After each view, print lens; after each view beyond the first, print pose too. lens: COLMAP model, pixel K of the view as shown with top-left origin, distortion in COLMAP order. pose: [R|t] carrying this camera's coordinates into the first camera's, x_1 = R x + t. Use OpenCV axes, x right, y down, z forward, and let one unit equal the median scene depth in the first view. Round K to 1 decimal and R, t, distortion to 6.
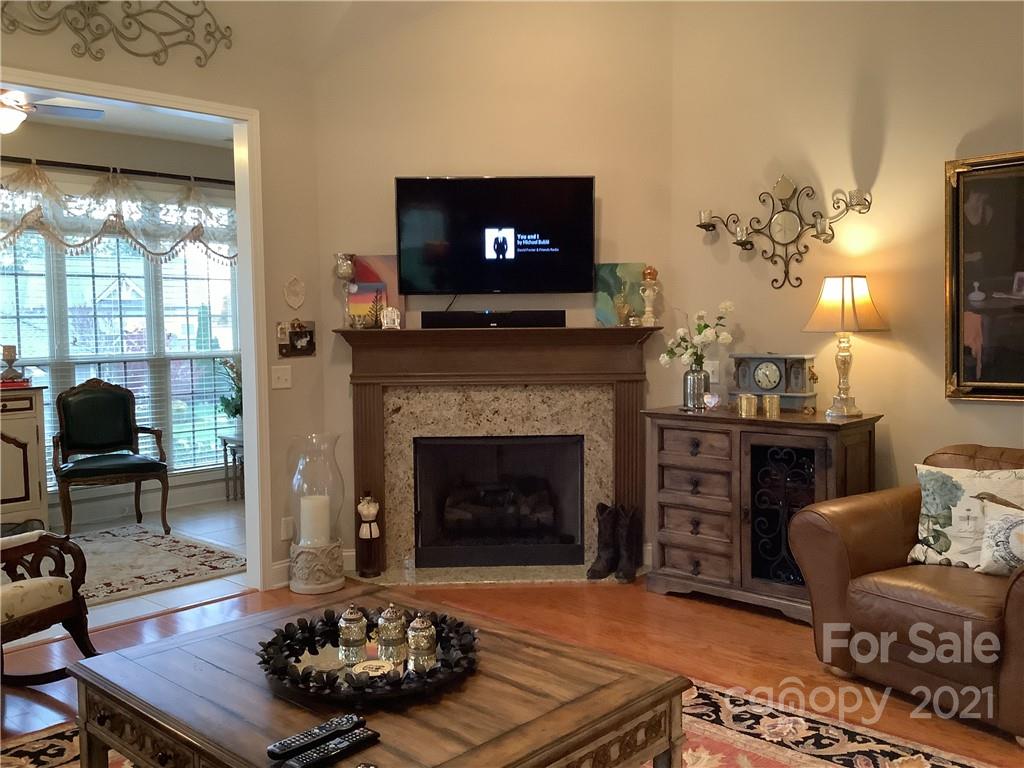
lens RADIAL K [[924.1, 0, 512.0], [0, 924.1, 384.0], [0, 0, 1]] dist [0.089548, -0.162595]
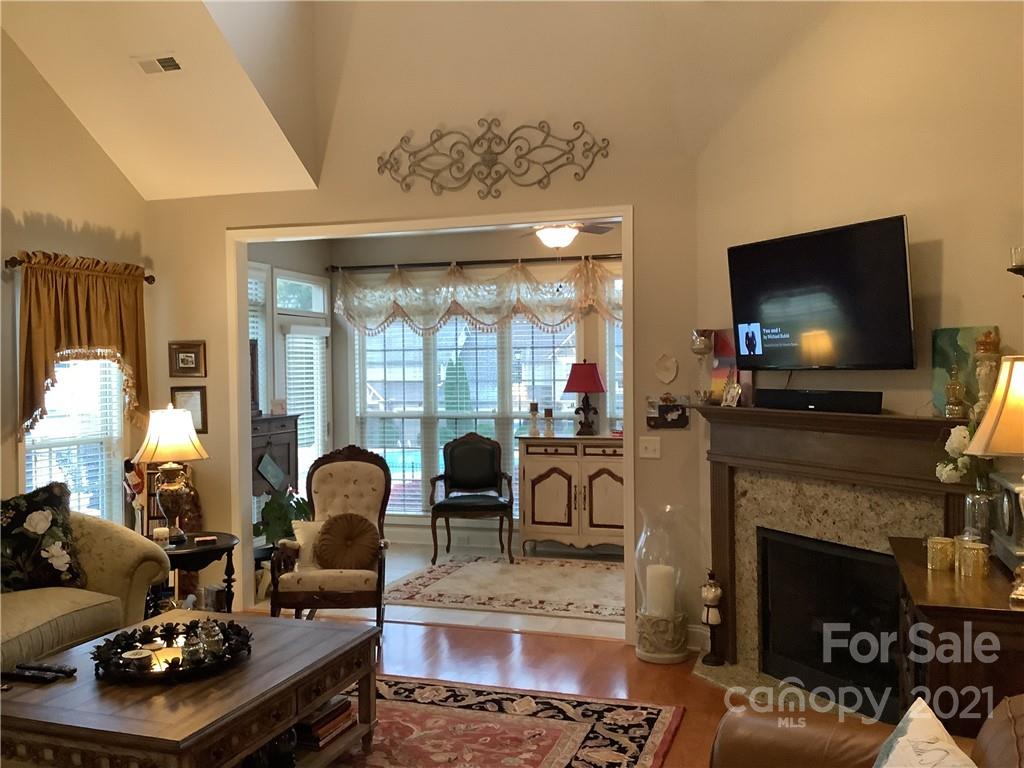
lens RADIAL K [[924.1, 0, 512.0], [0, 924.1, 384.0], [0, 0, 1]] dist [0.089548, -0.162595]
pose [[0.417835, 0.022248, -0.908251, 0.638118], [-0.055442, 0.998461, -0.001048, -0.069348], [0.906830, 0.050793, 0.418425, 0.404241]]
